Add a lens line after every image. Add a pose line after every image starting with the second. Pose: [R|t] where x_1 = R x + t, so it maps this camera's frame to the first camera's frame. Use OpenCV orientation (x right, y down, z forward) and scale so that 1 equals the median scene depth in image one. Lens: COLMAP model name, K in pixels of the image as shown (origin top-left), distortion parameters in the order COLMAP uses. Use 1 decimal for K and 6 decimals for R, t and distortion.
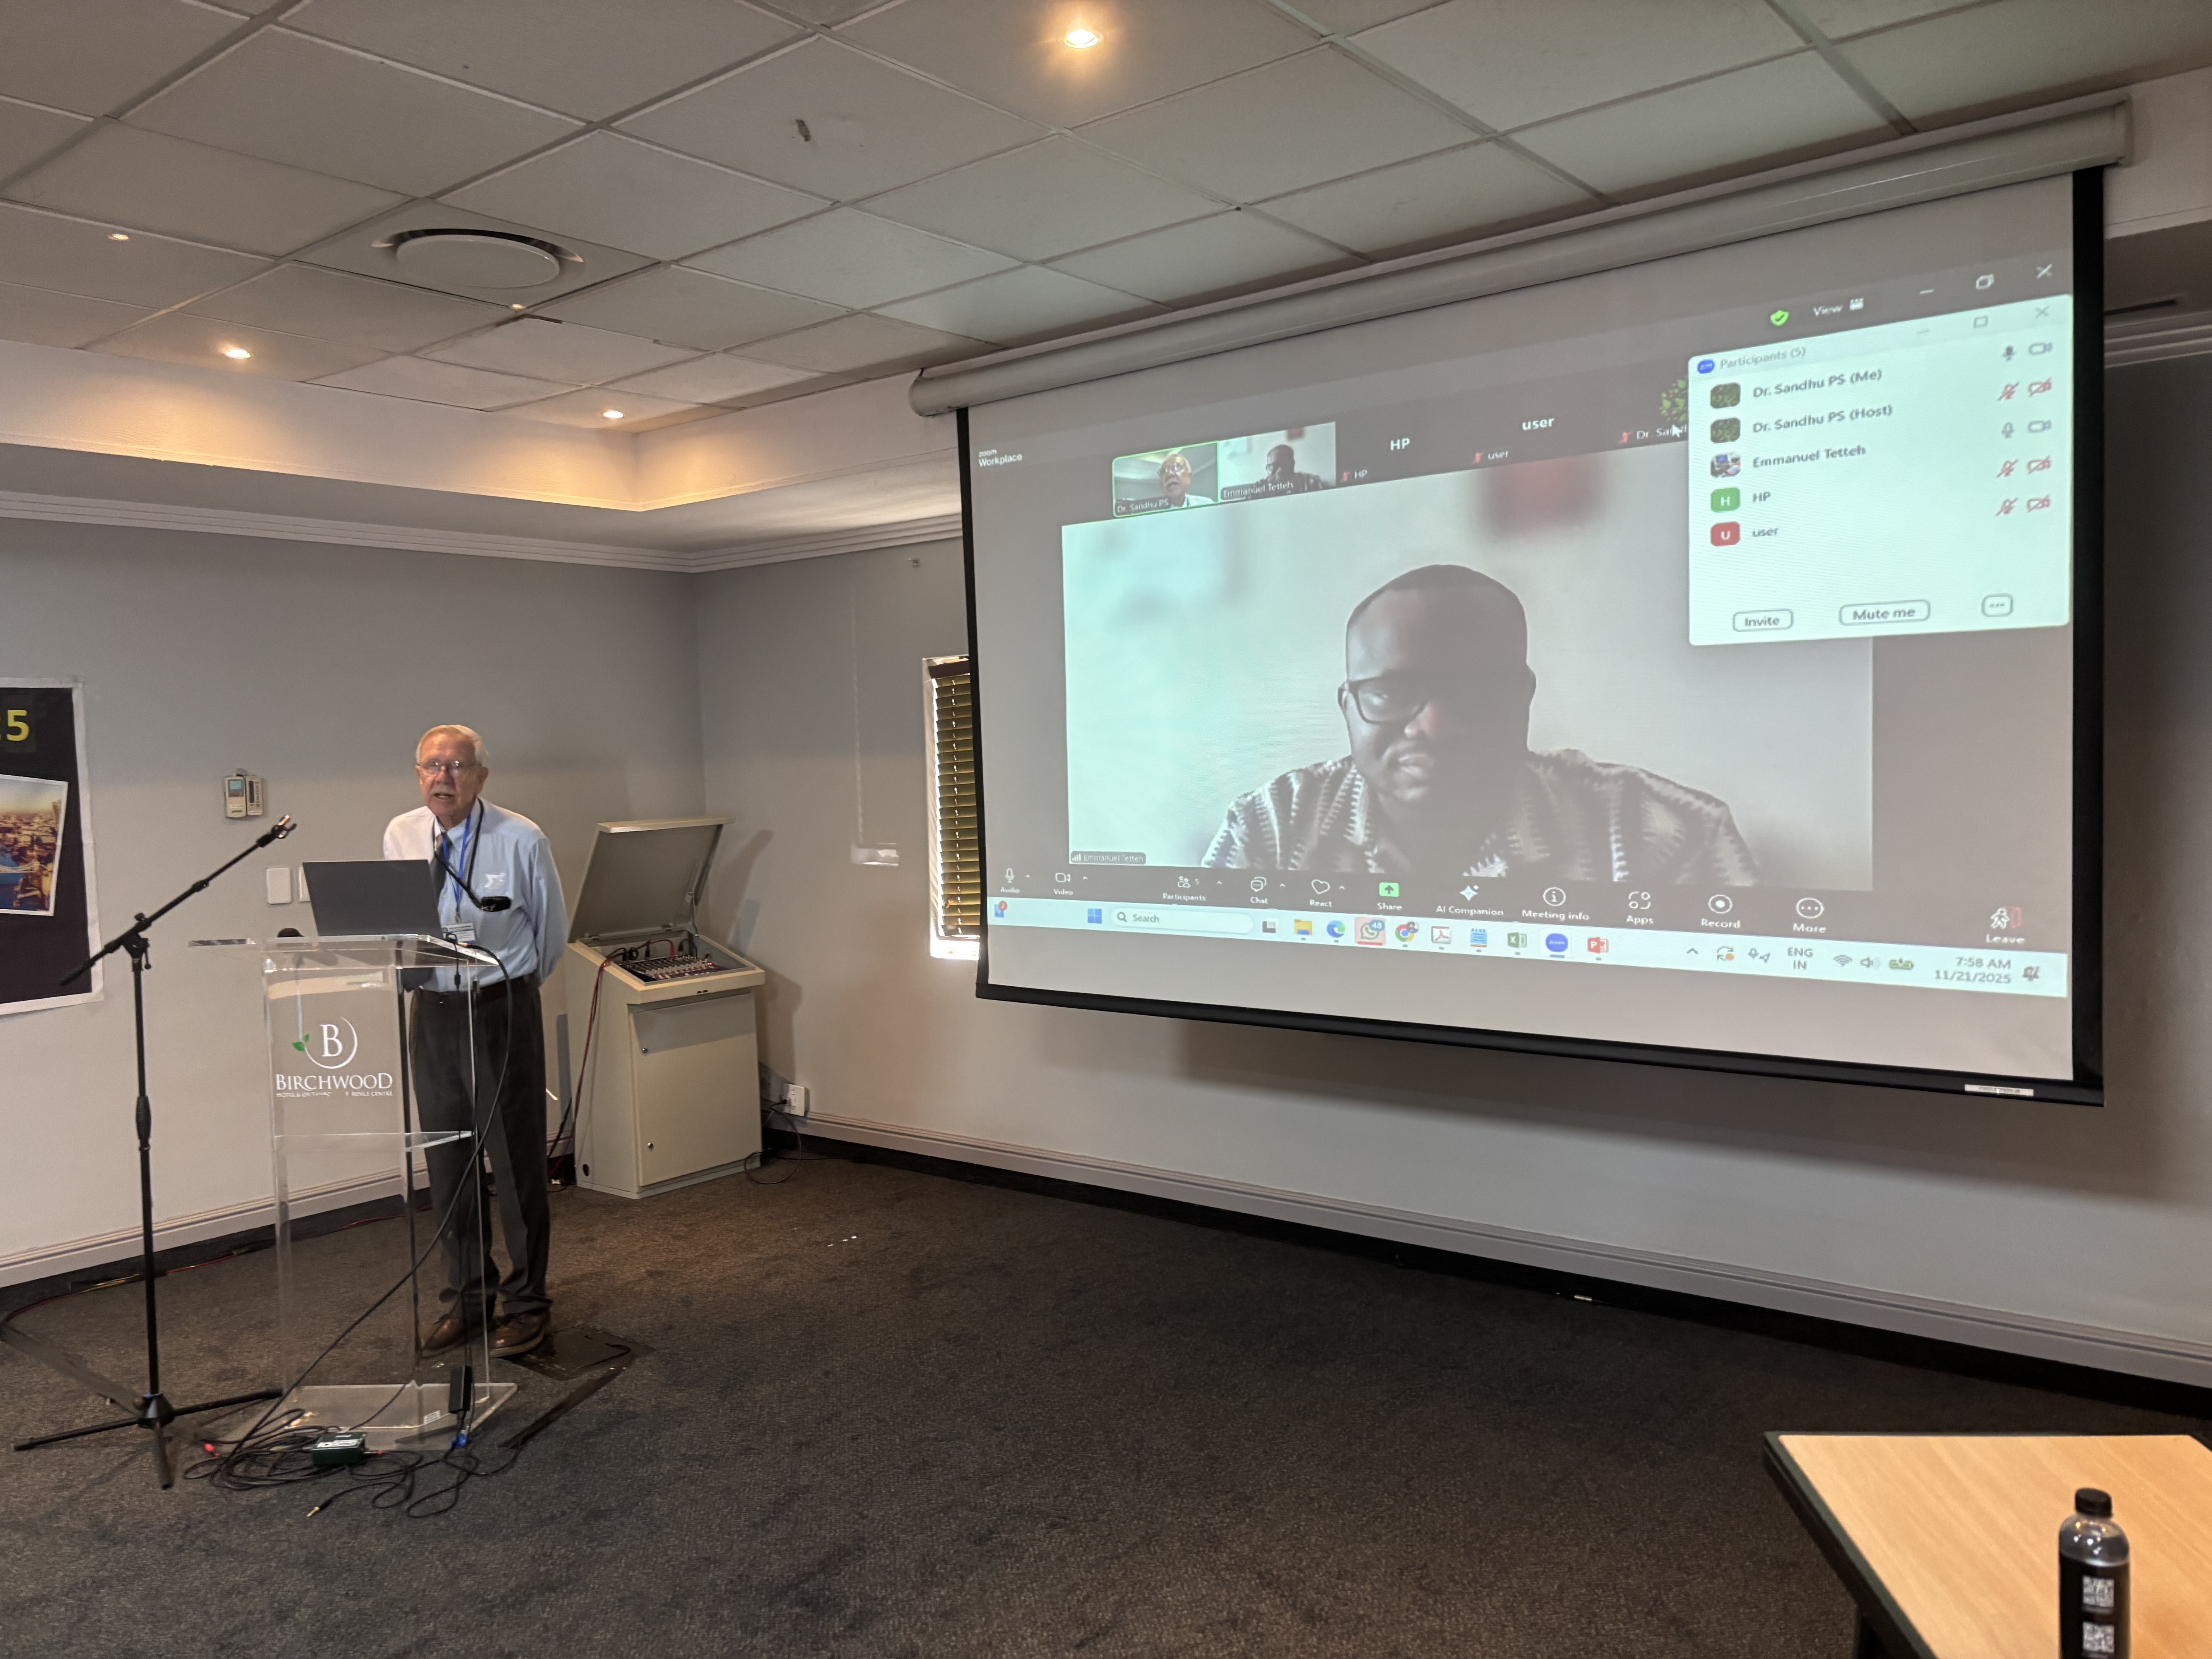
lens RADIAL K [[1684.2, 0, 1121.3], [0, 1684.2, 844.9], [0, 0, 1]] dist [0.072765, -0.071957]
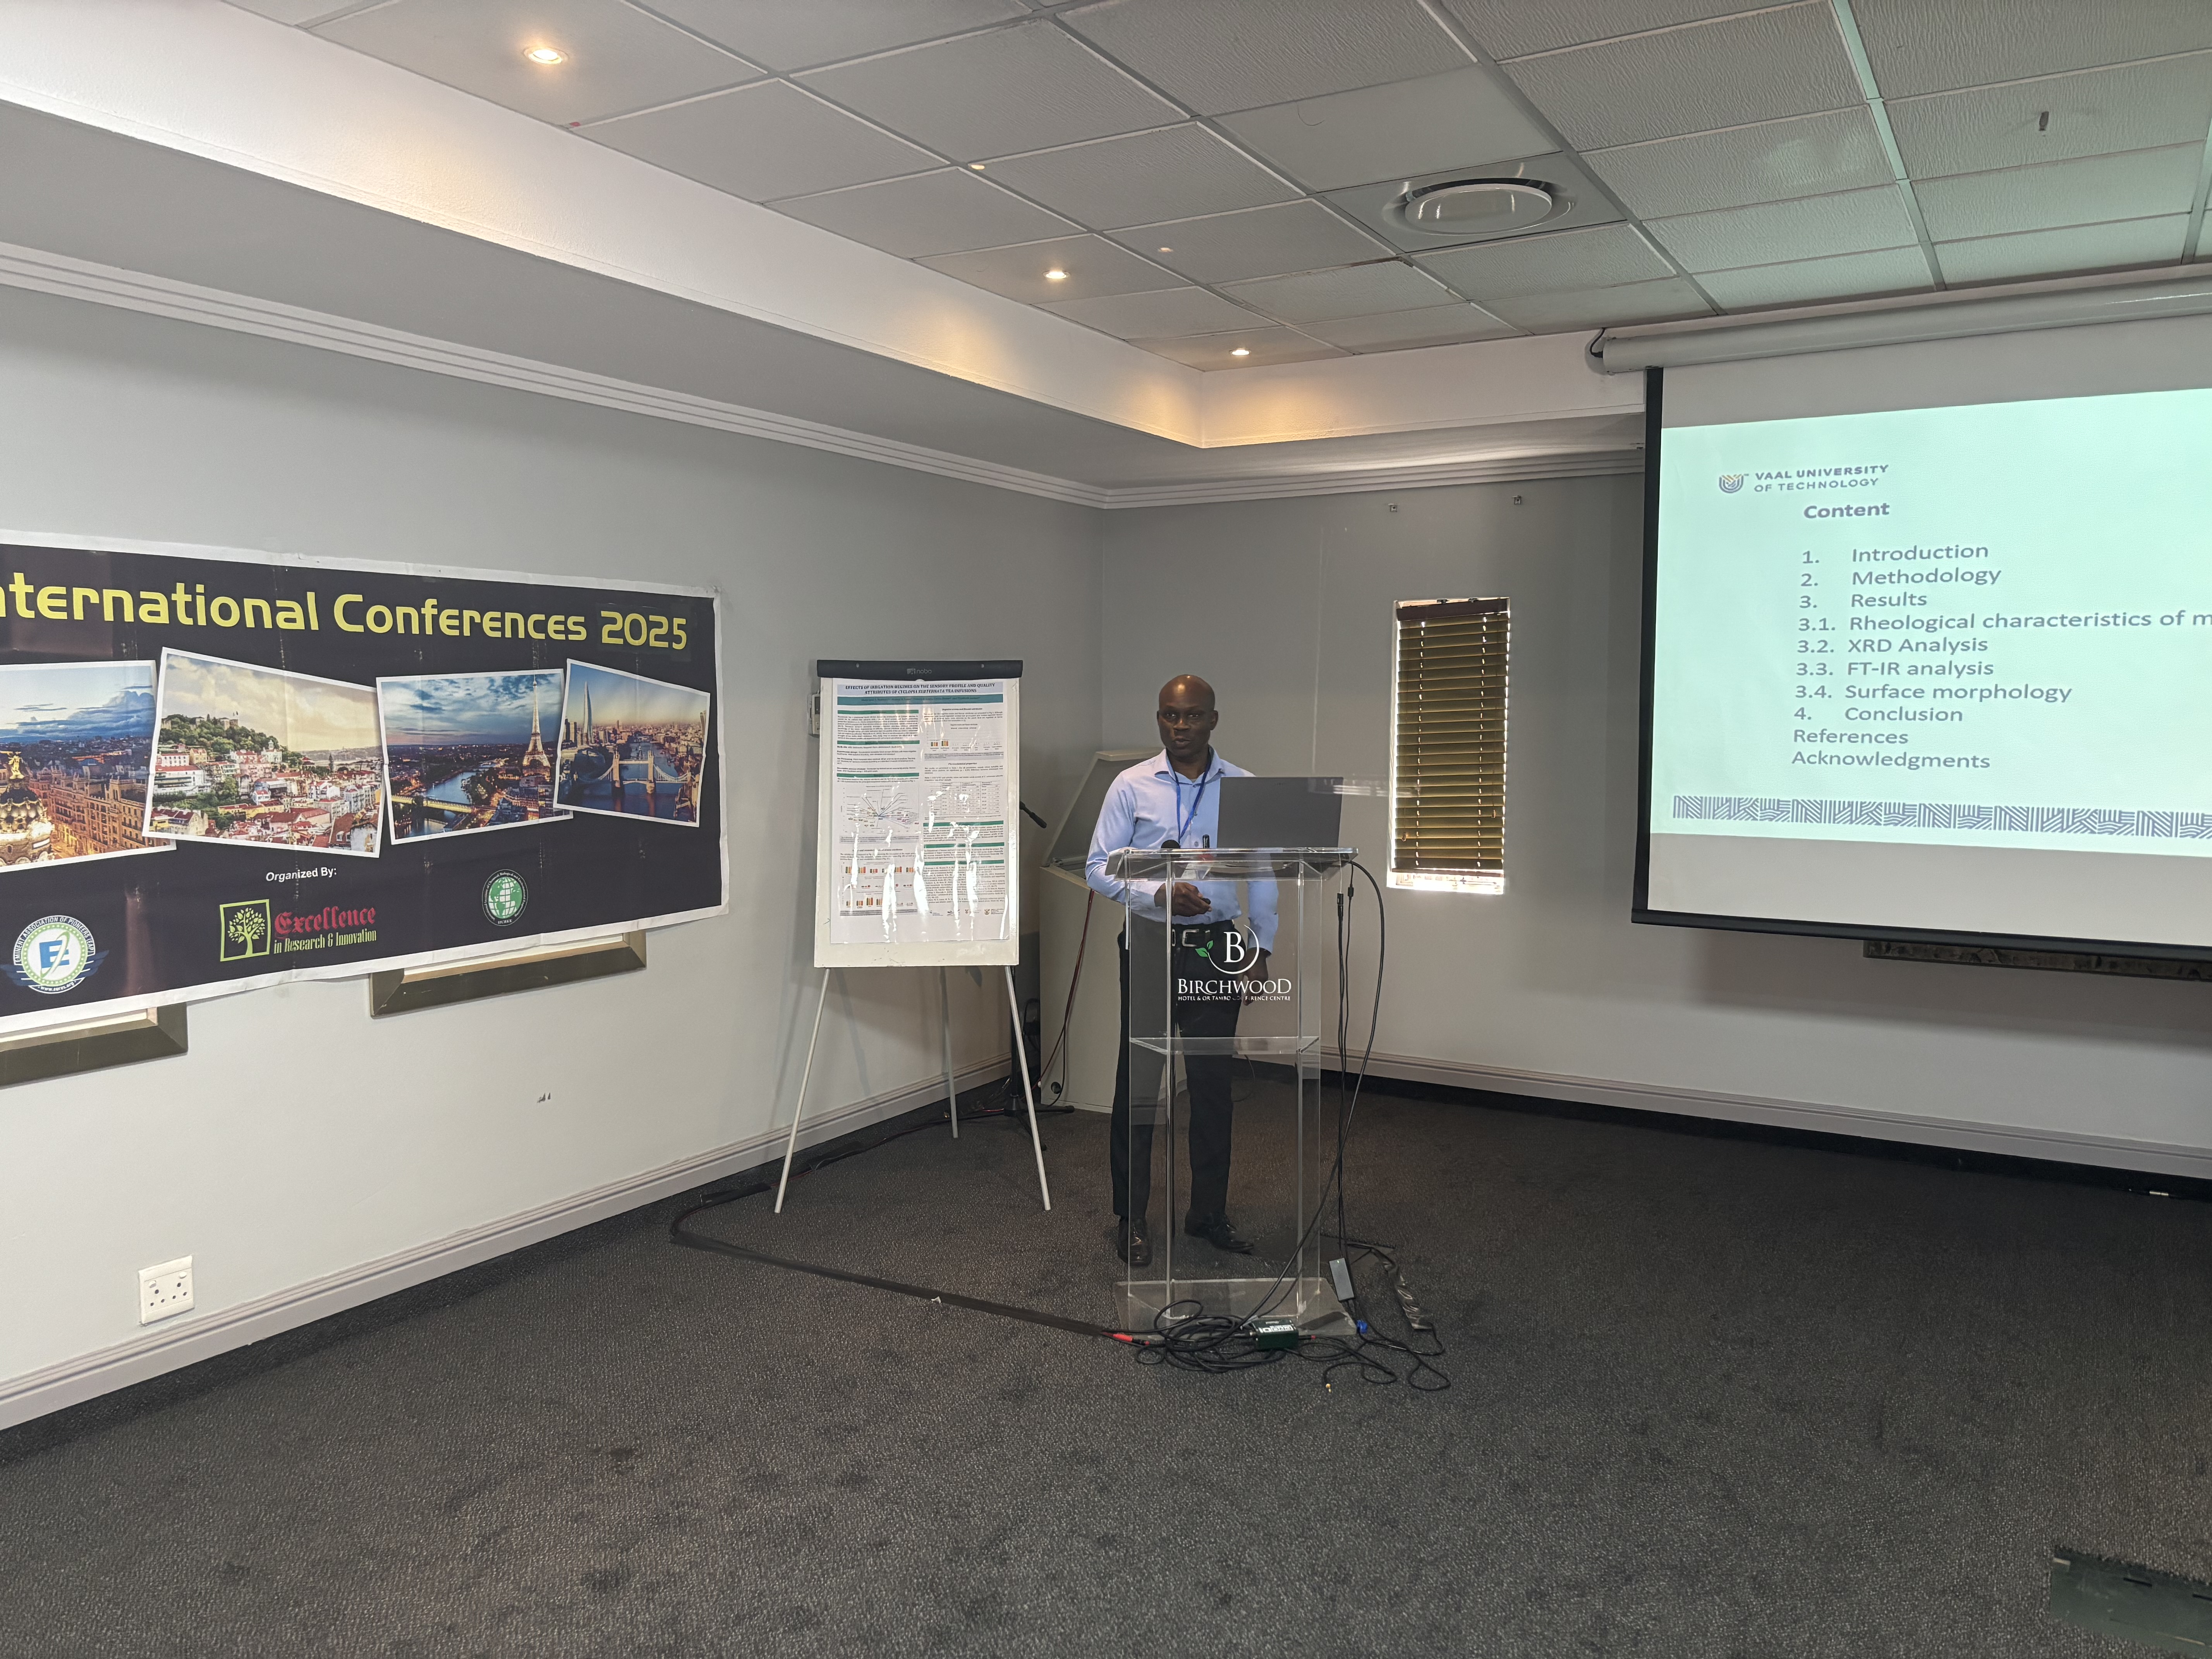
lens RADIAL K [[1684.2, 0, 1105.4], [0, 1684.2, 828.0], [0, 0, 1]] dist [0.072765, -0.071957]
pose [[0.986960, 0.021036, 0.159583, -0.553920], [-0.023874, 0.999589, 0.015887, 0.020825], [-0.159183, -0.019490, 0.987057, -0.007000]]
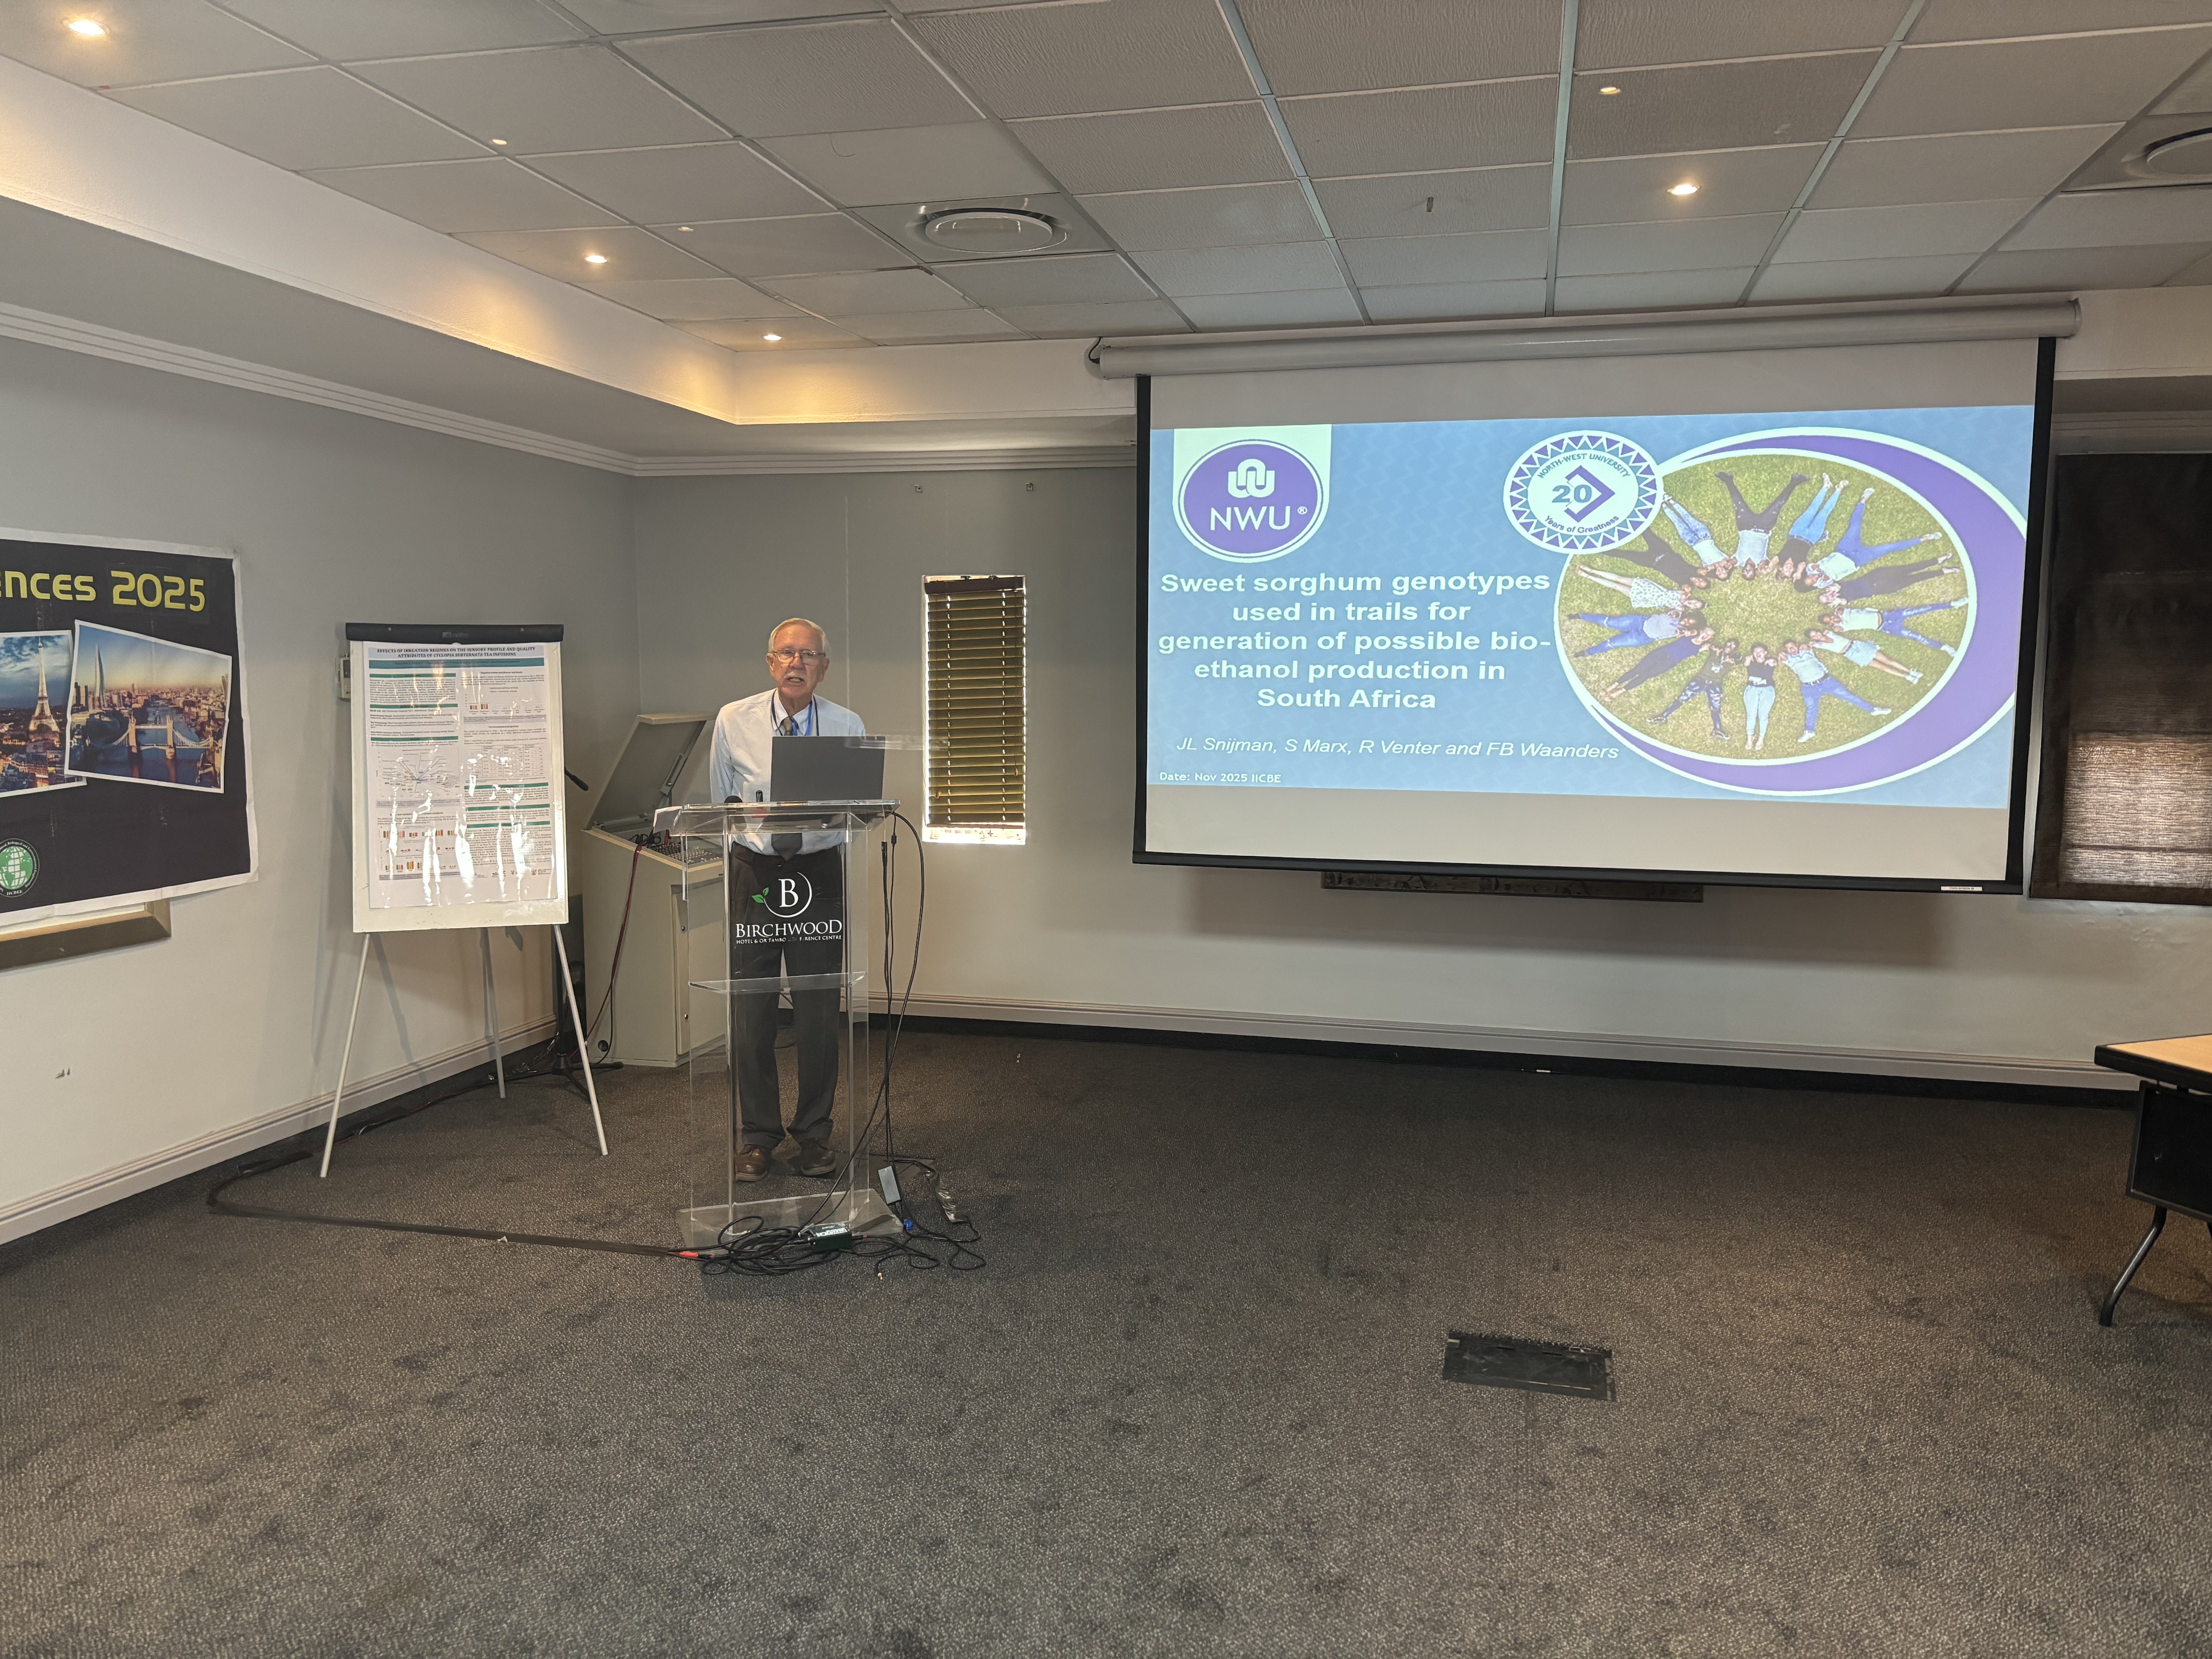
lens RADIAL K [[1684.2, 0, 1090.1], [0, 1684.2, 836.8], [0, 0, 1]] dist [0.072765, -0.071957]
pose [[0.908780, -0.005910, 0.417234, -0.588336], [-0.009820, 0.999320, 0.035544, 0.026990], [-0.417161, -0.036399, 0.908104, -0.090634]]
